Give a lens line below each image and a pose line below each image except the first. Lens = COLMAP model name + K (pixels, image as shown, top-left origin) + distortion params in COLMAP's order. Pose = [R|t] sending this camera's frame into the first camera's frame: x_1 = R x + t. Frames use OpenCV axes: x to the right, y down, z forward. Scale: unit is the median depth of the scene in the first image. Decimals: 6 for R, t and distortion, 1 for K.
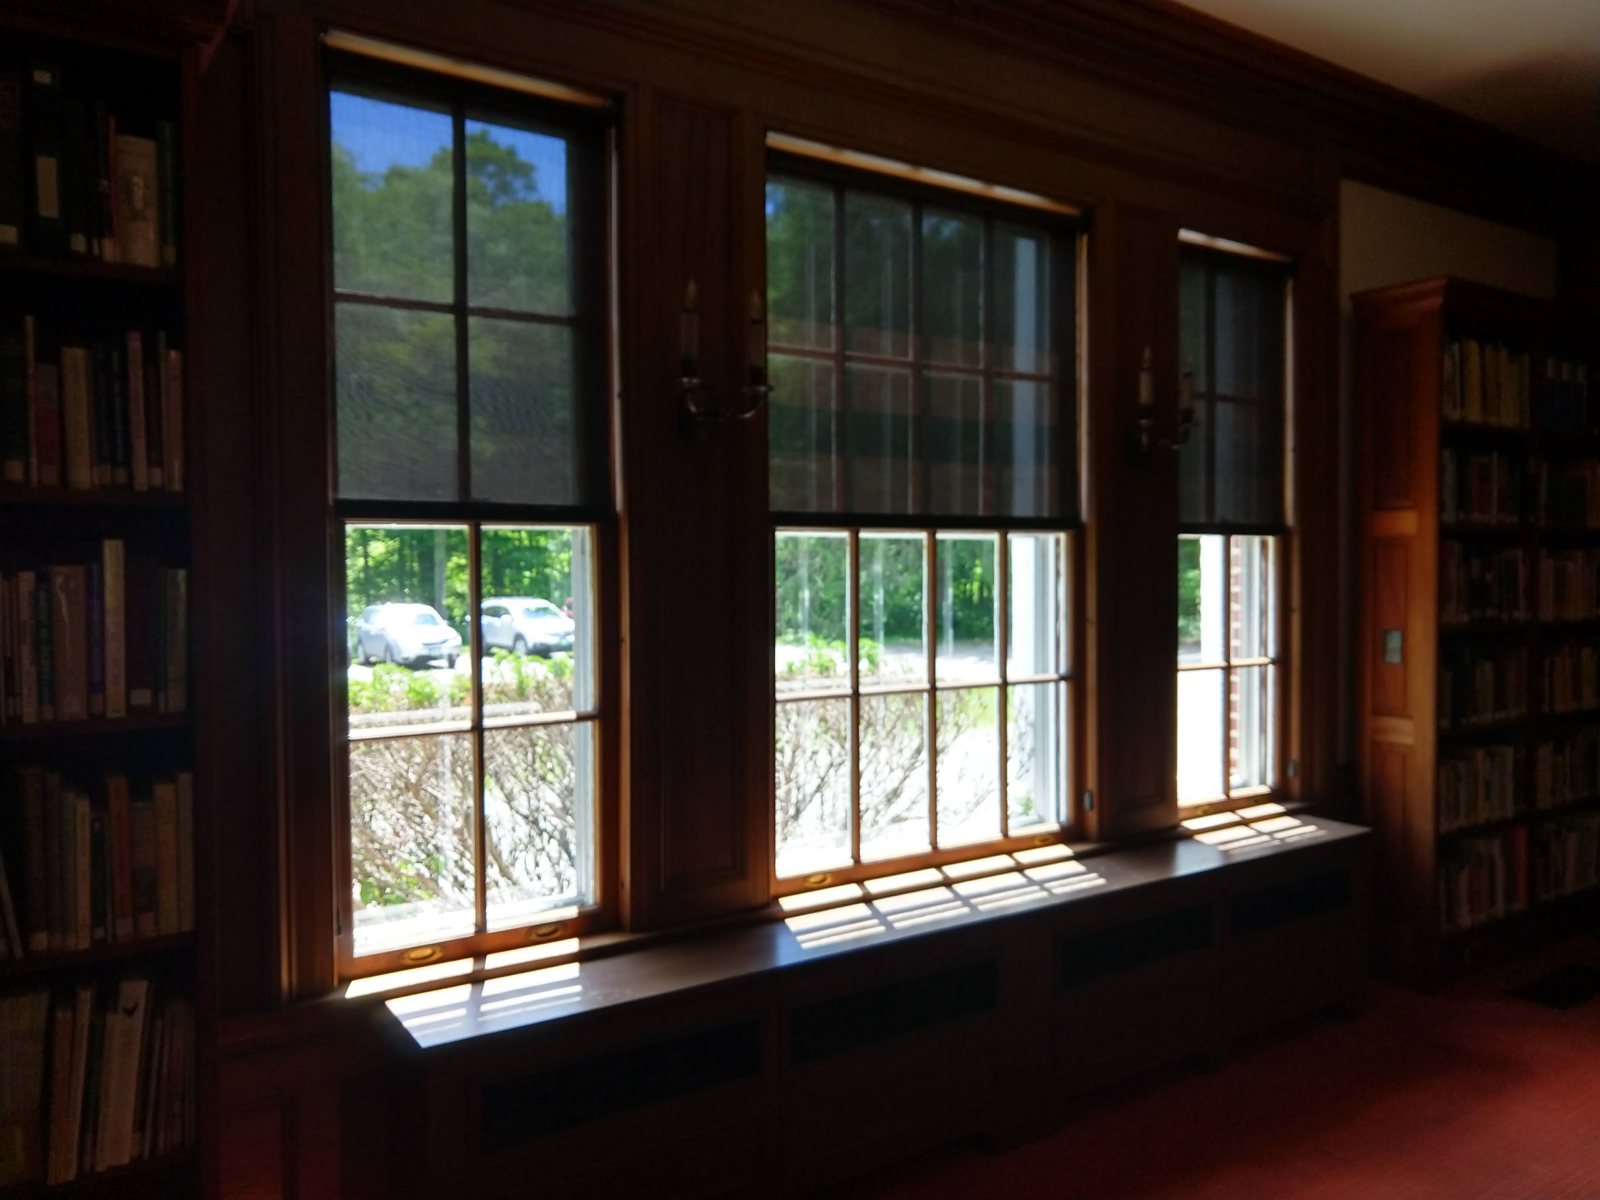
lens RADIAL K [[1375.9, 0, 935.6], [0, 1375.9, 601.2], [0, 0, 1]] dist [0.057010, -0.003738]
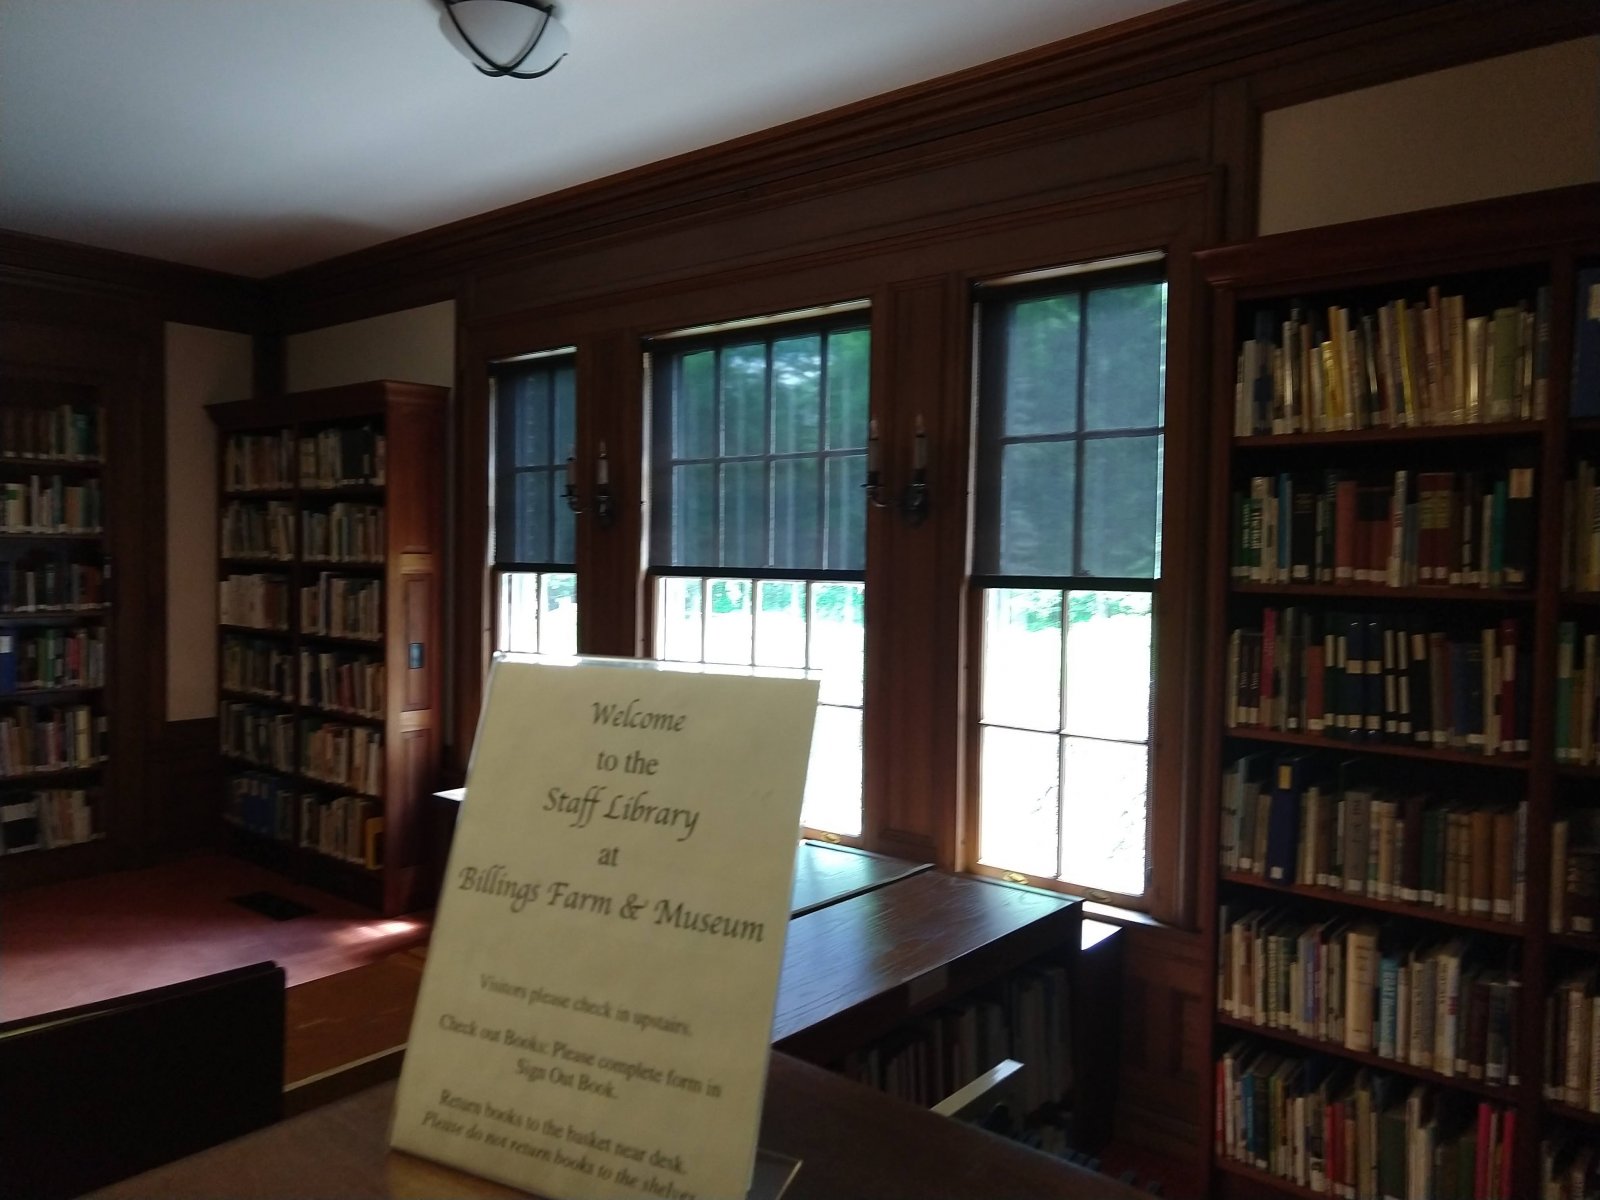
lens RADIAL K [[1141.0, 0, 796.8], [0, 1141.0, 595.3], [0, 0, 1]] dist [0.002307, -0.000069]
pose [[0.185110, 0.032027, -0.982196, 1.100262], [-0.049120, 0.998521, 0.023302, -0.063857], [0.981489, 0.043933, 0.186410, 0.820252]]
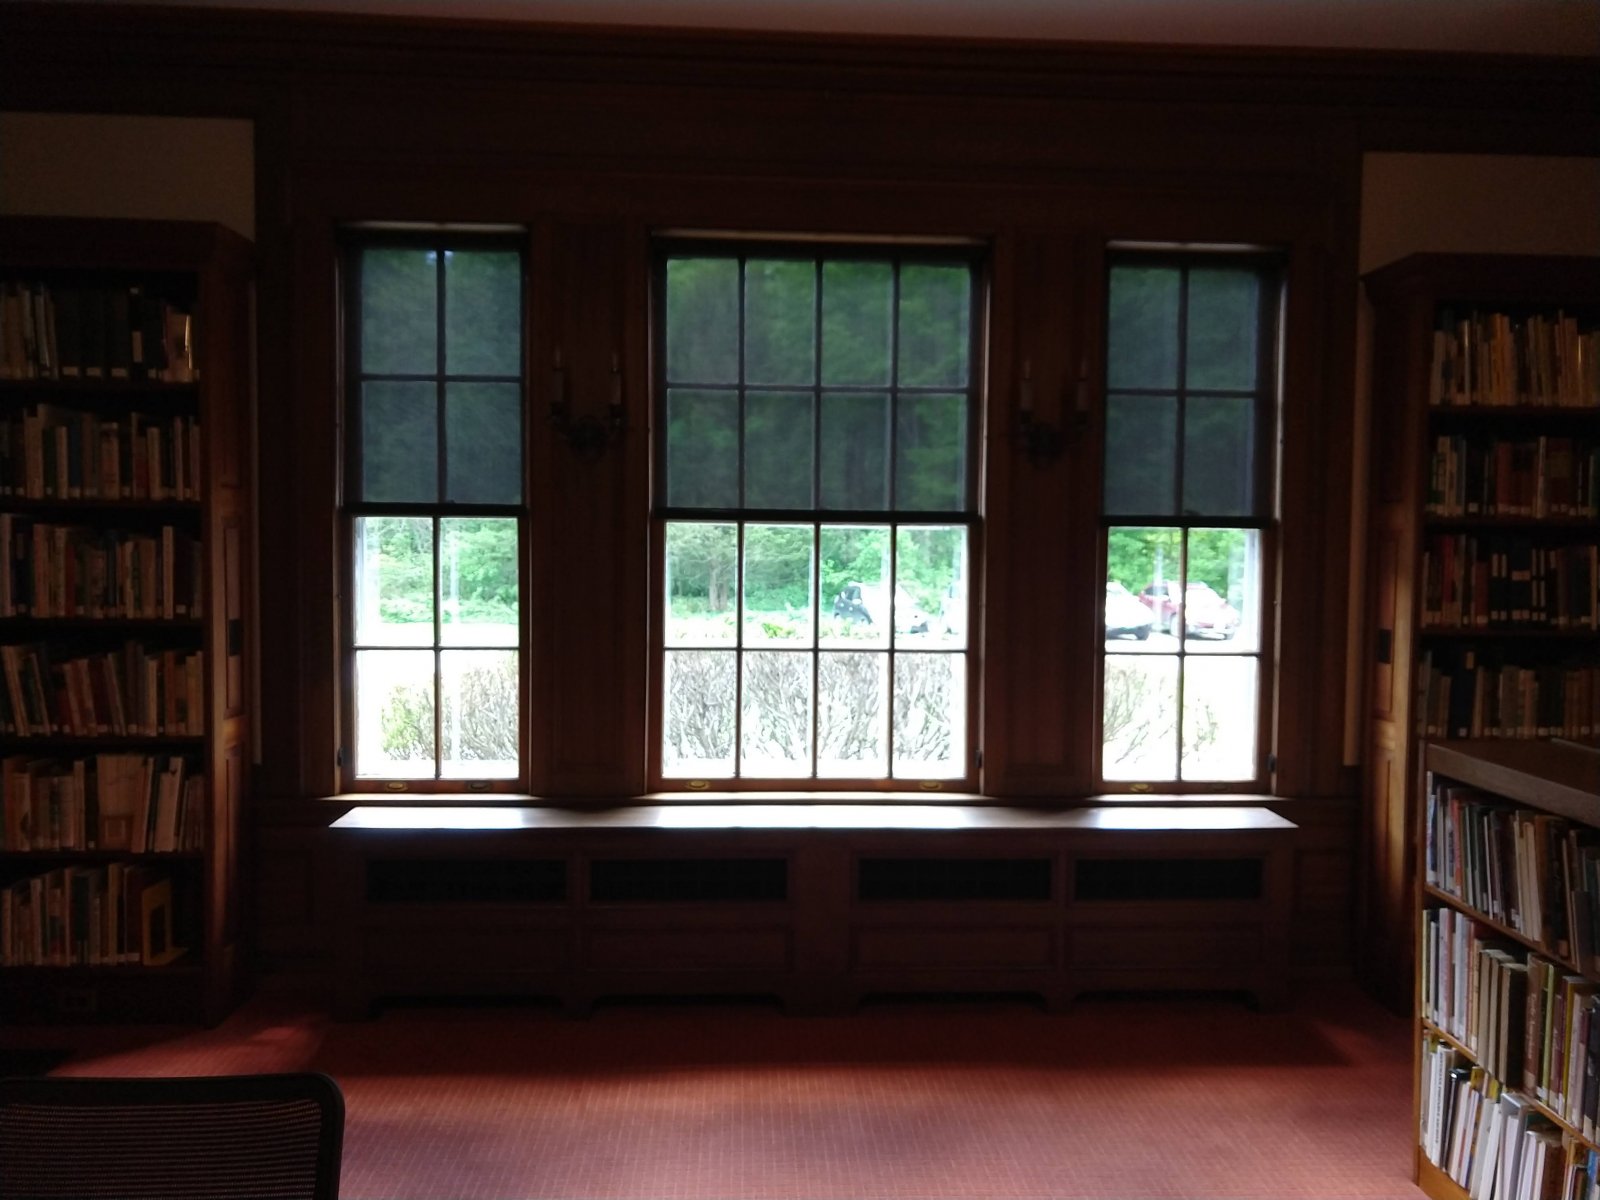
lens RADIAL K [[1141.0, 0, 796.8], [0, 1141.0, 595.3], [0, 0, 1]] dist [0.002307, -0.000069]
pose [[0.793018, 0.036850, -0.608083, 0.605462], [-0.033230, 0.999299, 0.017222, -0.002810], [0.608292, 0.006549, 0.793687, 0.165325]]
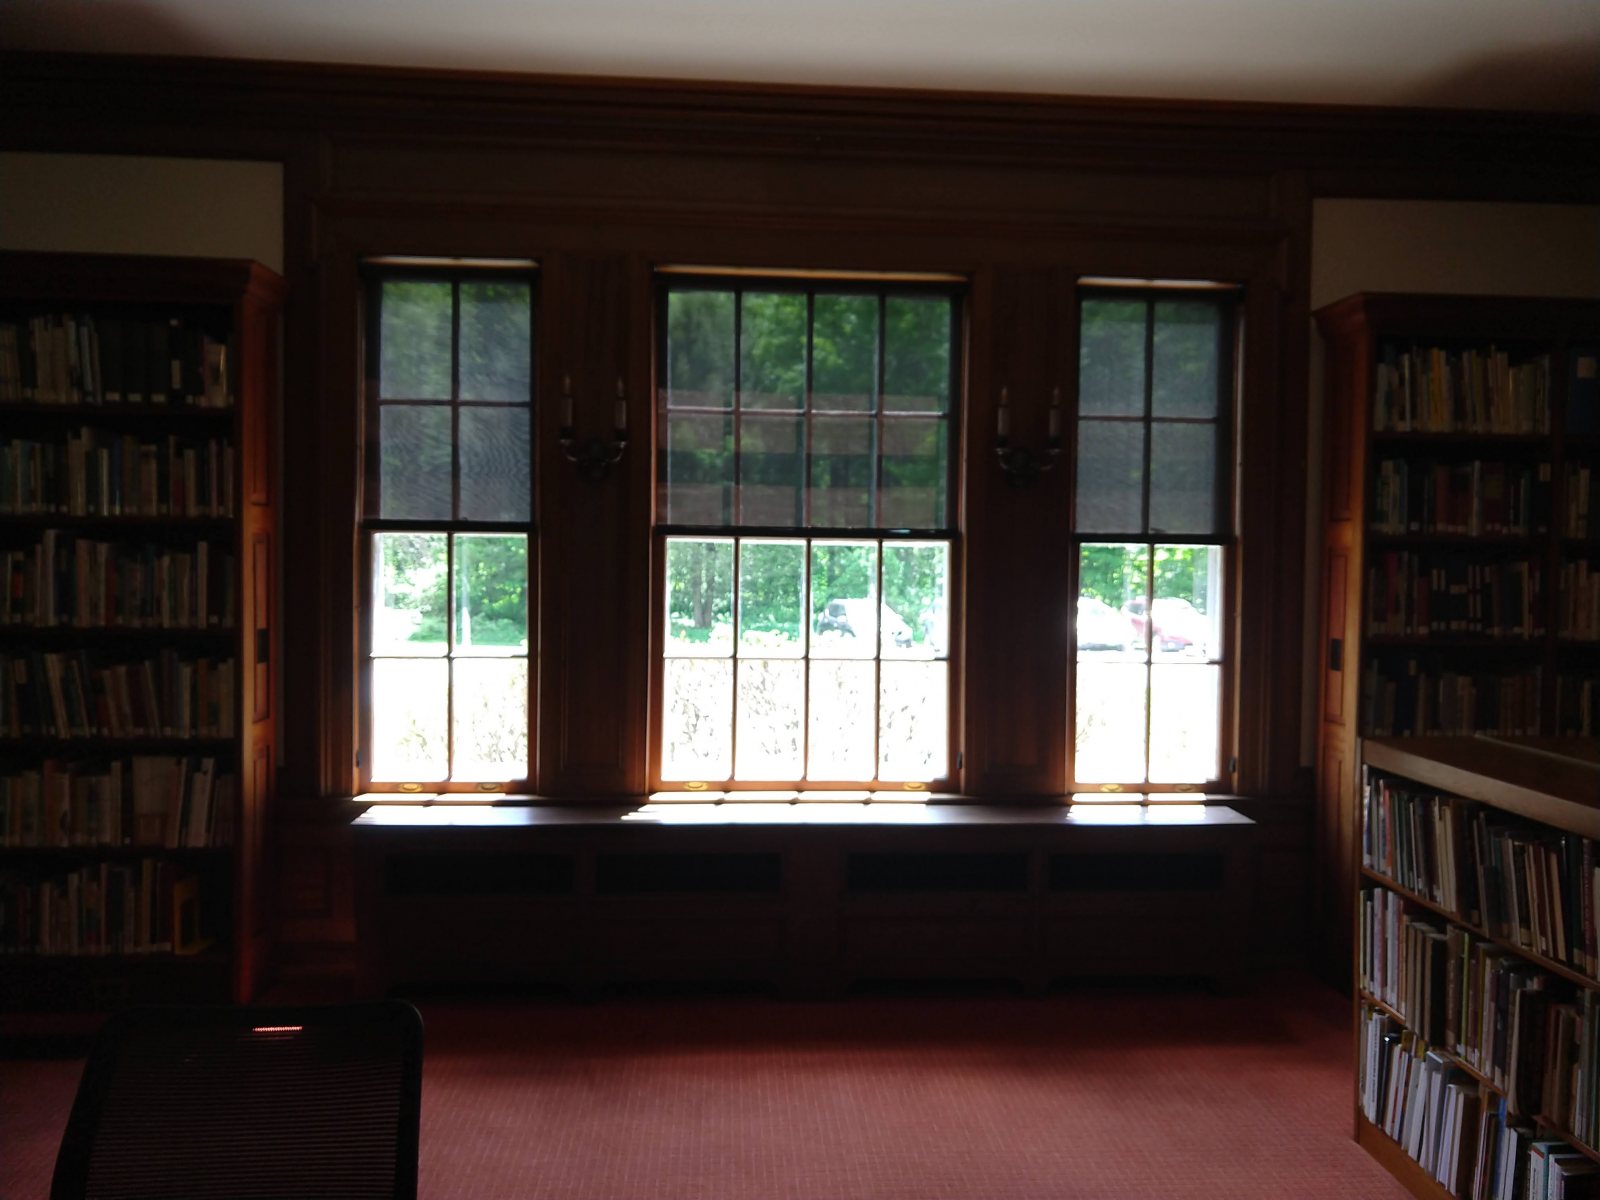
lens RADIAL K [[1141.0, 0, 796.8], [0, 1141.0, 595.3], [0, 0, 1]] dist [0.002307, -0.000069]
pose [[0.801557, 0.028155, -0.597256, 0.641198], [-0.034141, 0.999416, 0.001294, 0.001681], [0.596943, 0.019354, 0.802050, 0.105538]]
